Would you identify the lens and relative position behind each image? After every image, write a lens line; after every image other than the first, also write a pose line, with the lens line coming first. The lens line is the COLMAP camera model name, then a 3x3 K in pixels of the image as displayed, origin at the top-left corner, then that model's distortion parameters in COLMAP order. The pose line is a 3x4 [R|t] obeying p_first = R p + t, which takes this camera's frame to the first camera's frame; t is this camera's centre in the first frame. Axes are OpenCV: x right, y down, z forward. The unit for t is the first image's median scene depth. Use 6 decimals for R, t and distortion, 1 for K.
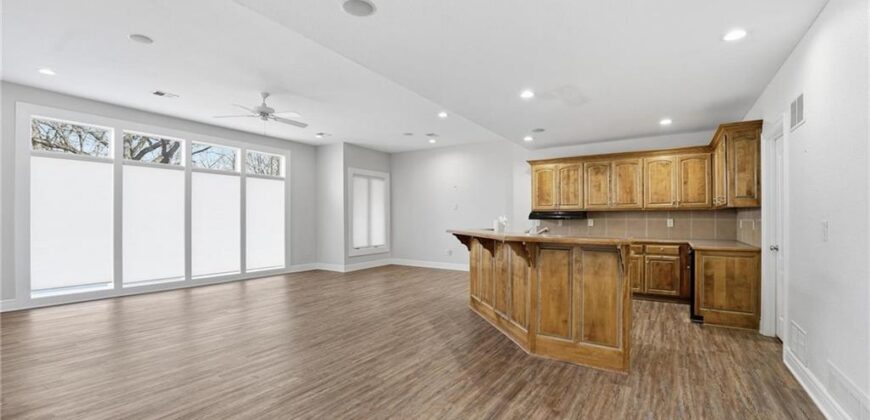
lens RADIAL K [[359.4, 0, 435.7], [0, 359.4, 215.5], [0, 0, 1]] dist [-0.026291, 0.001147]
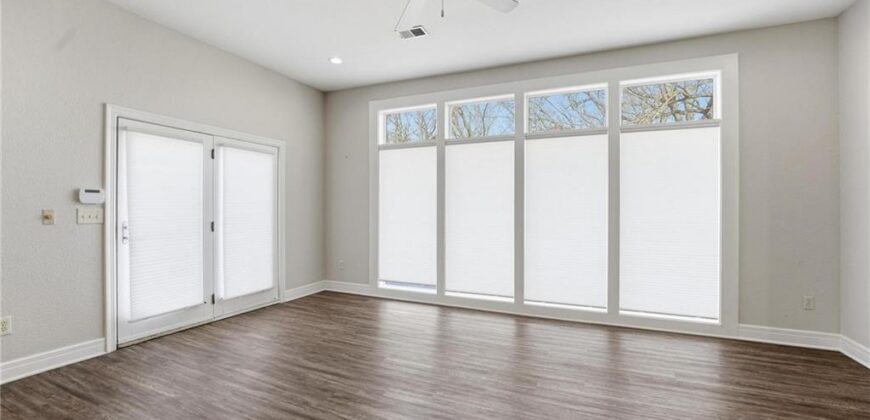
lens RADIAL K [[359.4, 0, 432.1], [0, 359.4, 210.7], [0, 0, 1]] dist [-0.026291, 0.001147]
pose [[0.151140, 0.004486, -0.988502, -0.061396], [0.005380, 0.999971, 0.005361, 0.003045], [0.988498, -0.006129, 0.151112, 0.768351]]
